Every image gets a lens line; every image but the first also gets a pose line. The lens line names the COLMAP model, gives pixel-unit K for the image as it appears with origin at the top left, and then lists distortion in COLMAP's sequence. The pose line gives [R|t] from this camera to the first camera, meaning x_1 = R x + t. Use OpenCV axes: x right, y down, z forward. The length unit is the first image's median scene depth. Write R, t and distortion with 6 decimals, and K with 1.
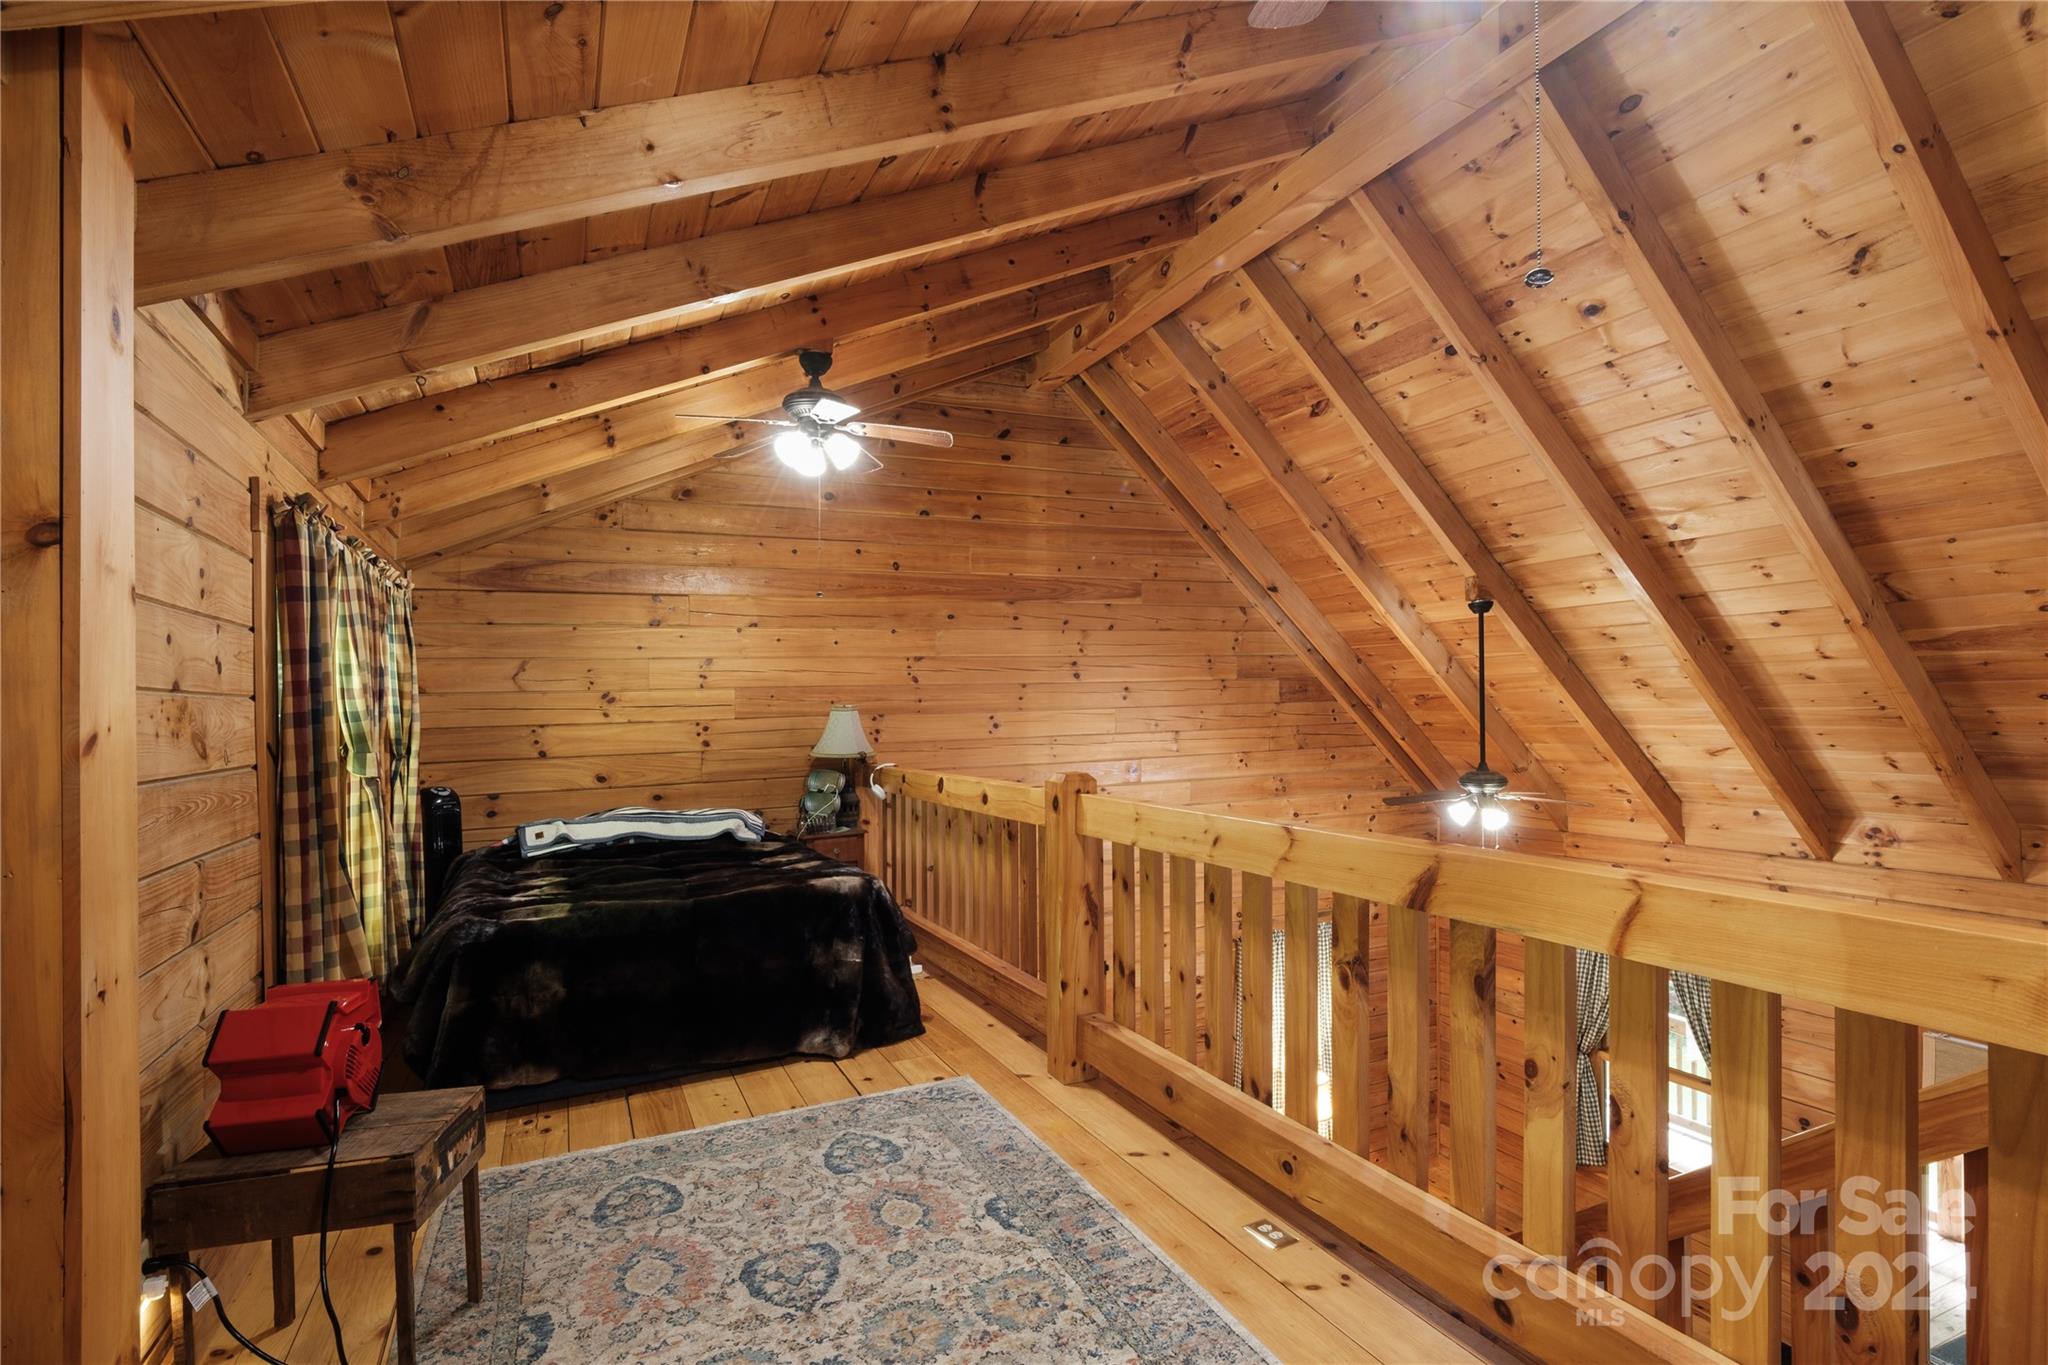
lens RADIAL K [[1006.8, 0, 1024.0], [0, 1006.8, 682.5], [0, 0, 1]] dist [-0.000210, -0.001034]
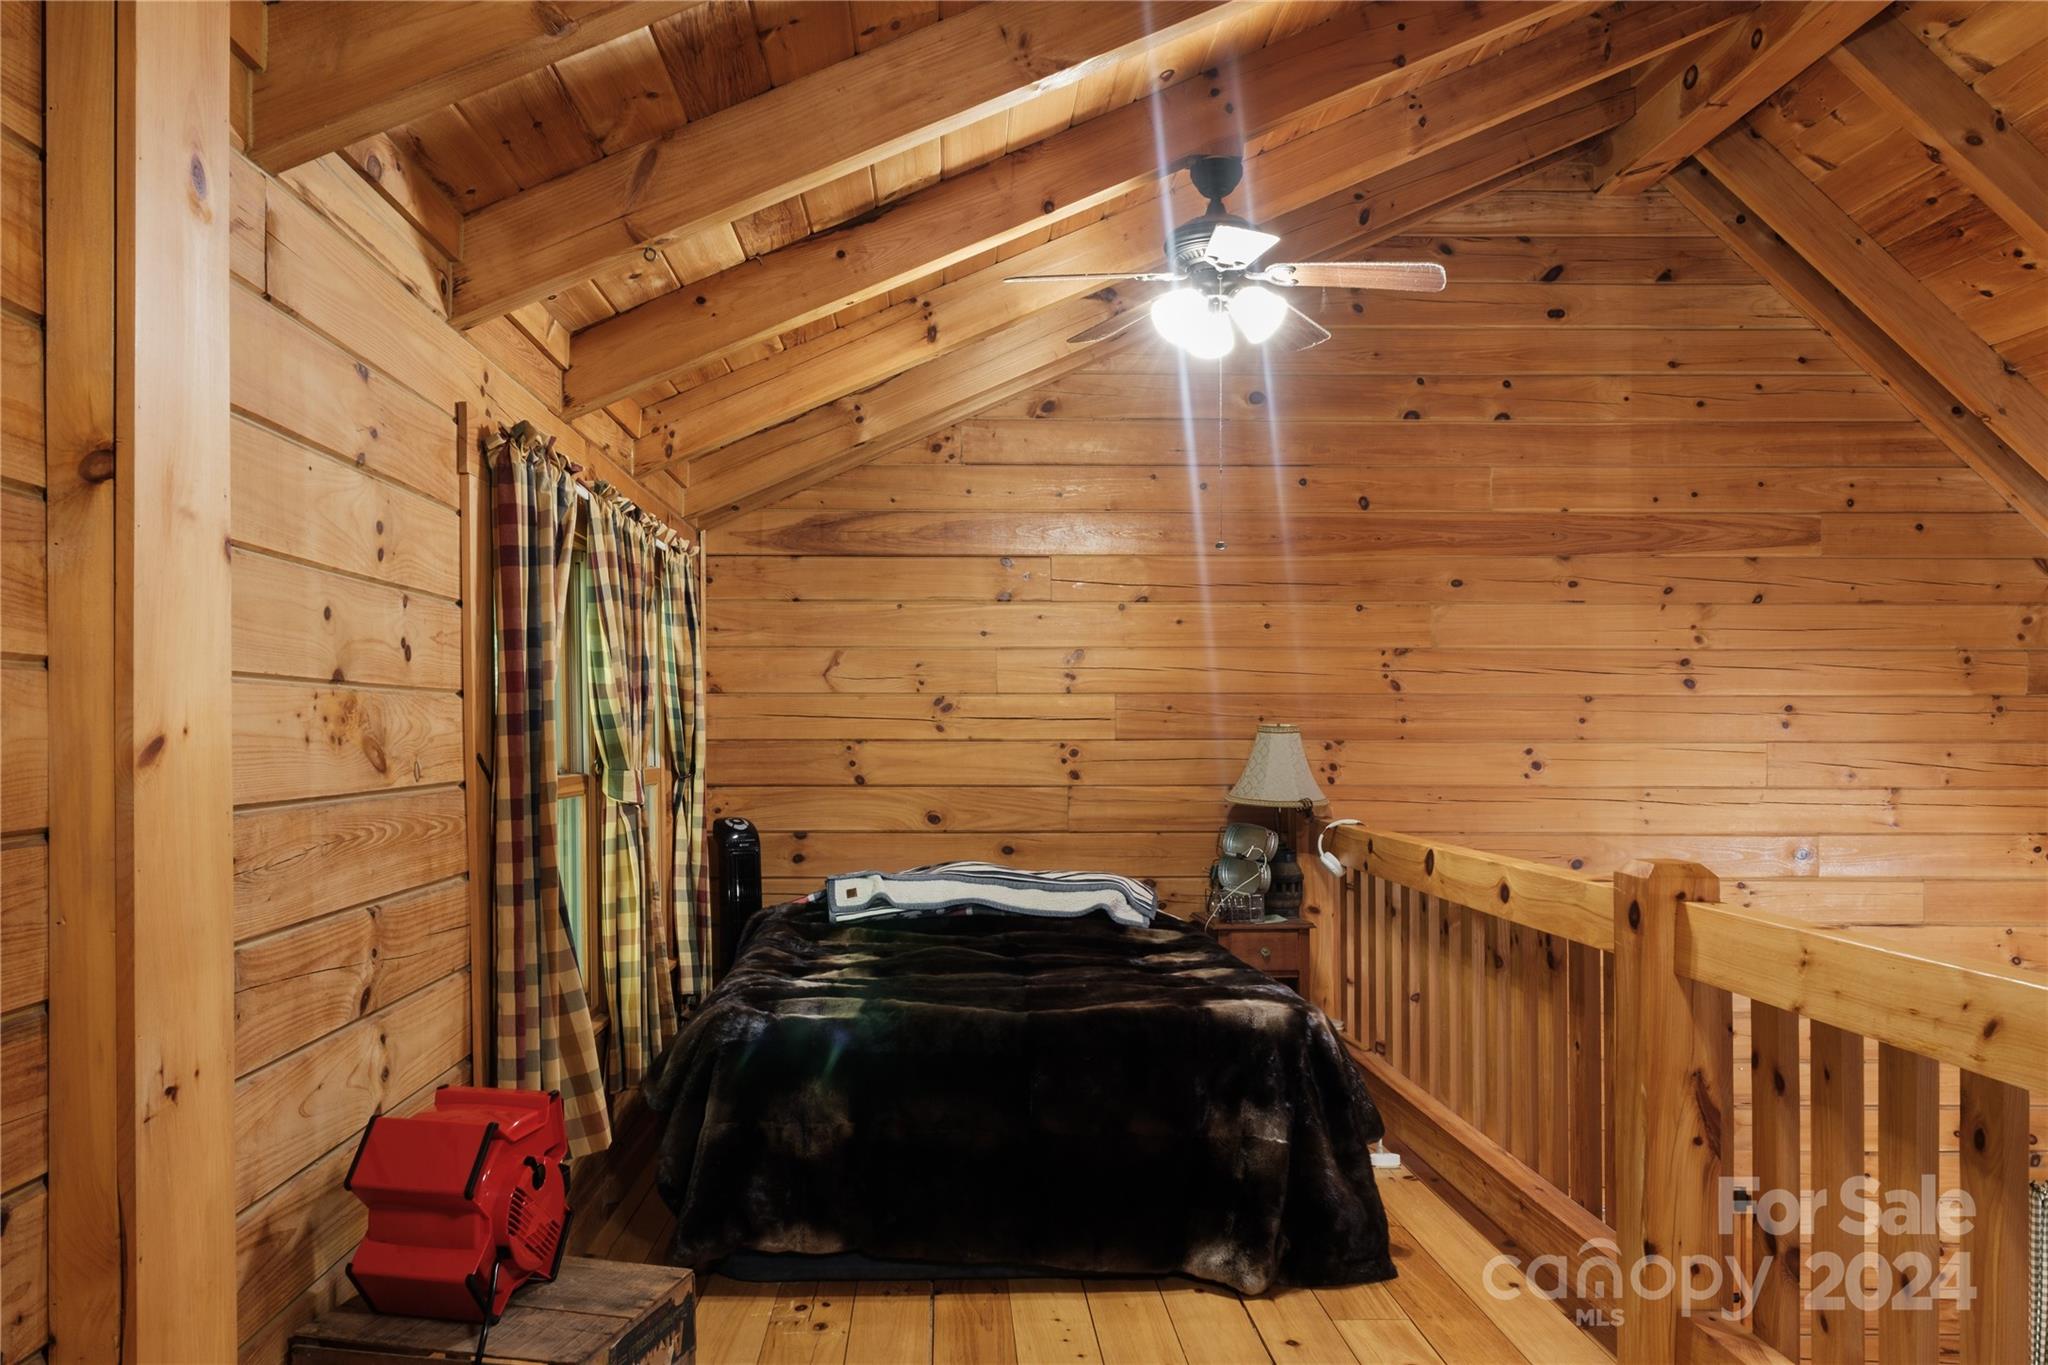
lens RADIAL K [[1339.1, 0, 1019.8], [0, 1339.1, 653.6], [0, 0, 1]] dist [0.001297, -0.004932]
pose [[0.910137, 0.005949, -0.414265, 0.027228], [-0.017438, 0.999561, -0.023958, 0.001431], [0.413940, 0.029029, 0.909841, 0.188960]]
